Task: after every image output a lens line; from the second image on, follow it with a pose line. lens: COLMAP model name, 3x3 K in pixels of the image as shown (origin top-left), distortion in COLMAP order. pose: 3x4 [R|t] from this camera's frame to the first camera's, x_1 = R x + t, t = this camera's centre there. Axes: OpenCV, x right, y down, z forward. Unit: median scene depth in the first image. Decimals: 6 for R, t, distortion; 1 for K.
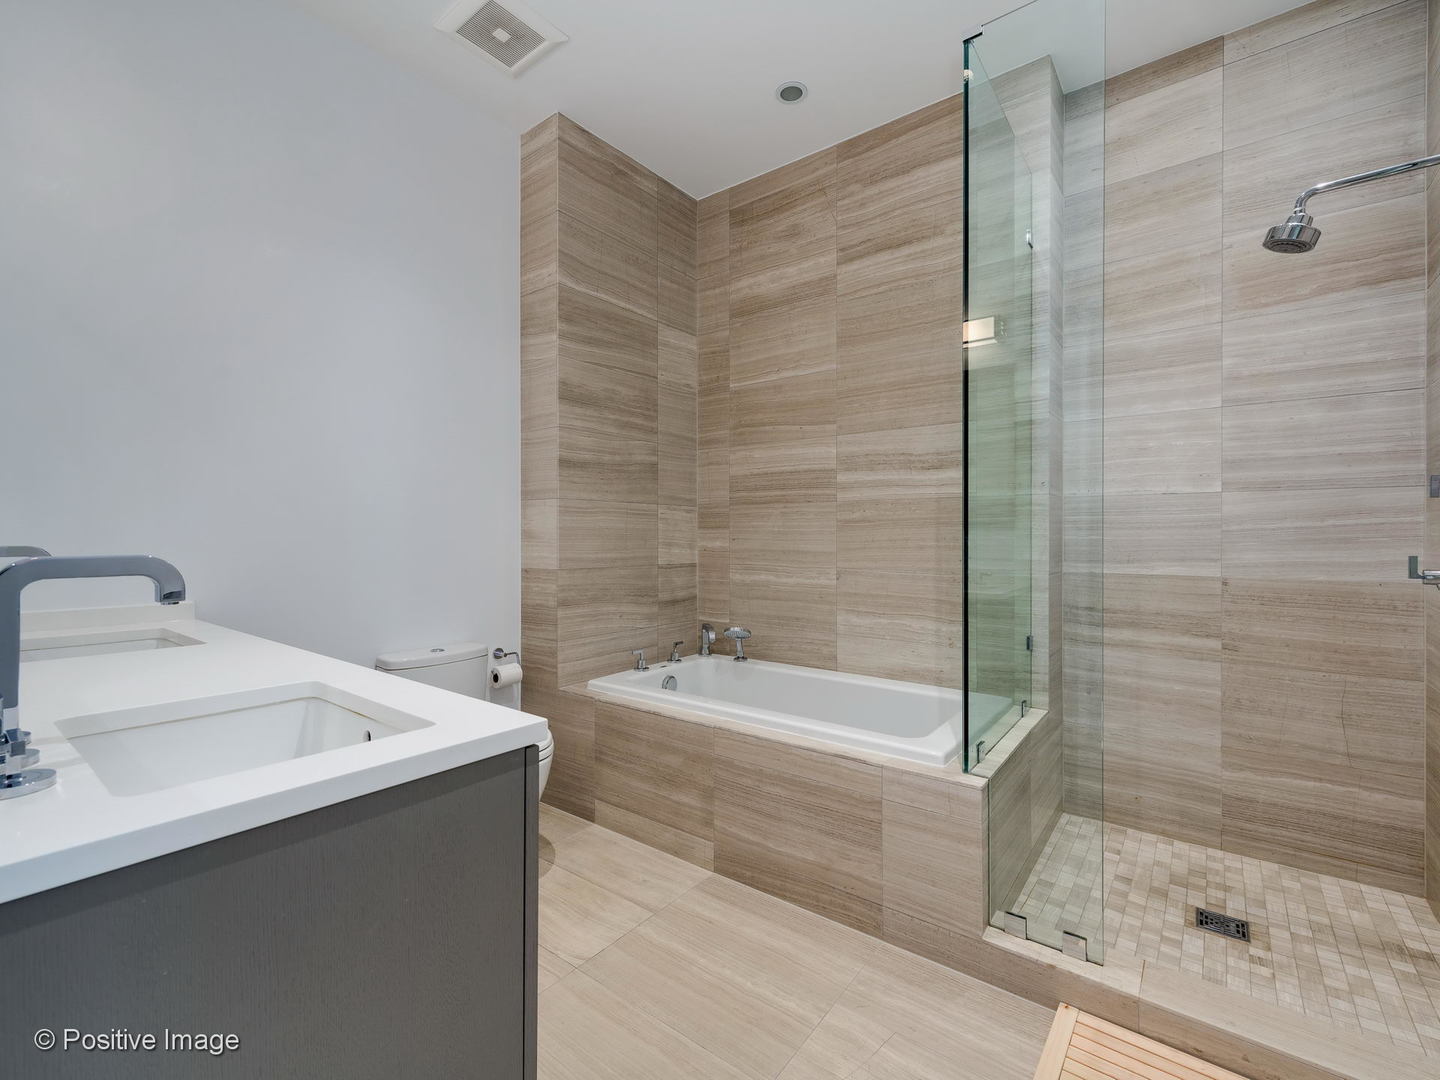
lens RADIAL K [[640.9, 0, 716.3], [0, 640.9, 539.7], [0, 0, 1]] dist [0.003276, 0.000065]
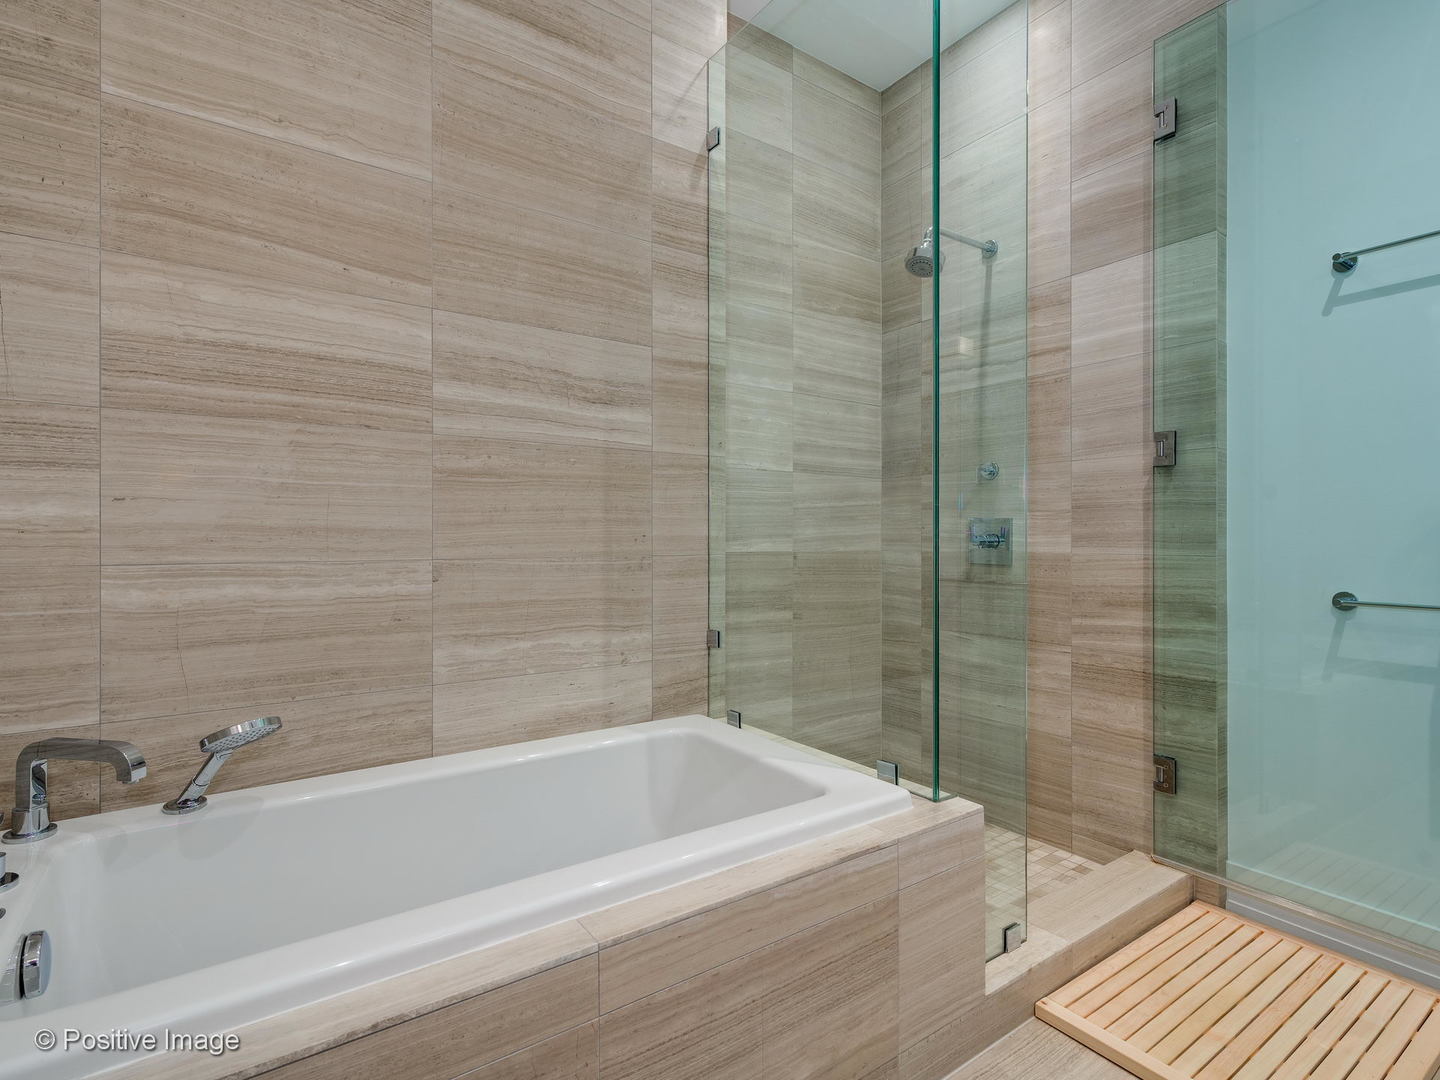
lens RADIAL K [[719.0, 0, 738.1], [0, 719.0, 536.4], [0, 0, 1]] dist [0.003079, -0.000369]
pose [[0.288525, -0.000834, 0.957472, -0.322554], [0.005024, 0.999987, -0.000643, 0.027888], [-0.957459, 0.004995, 0.288525, 0.620564]]
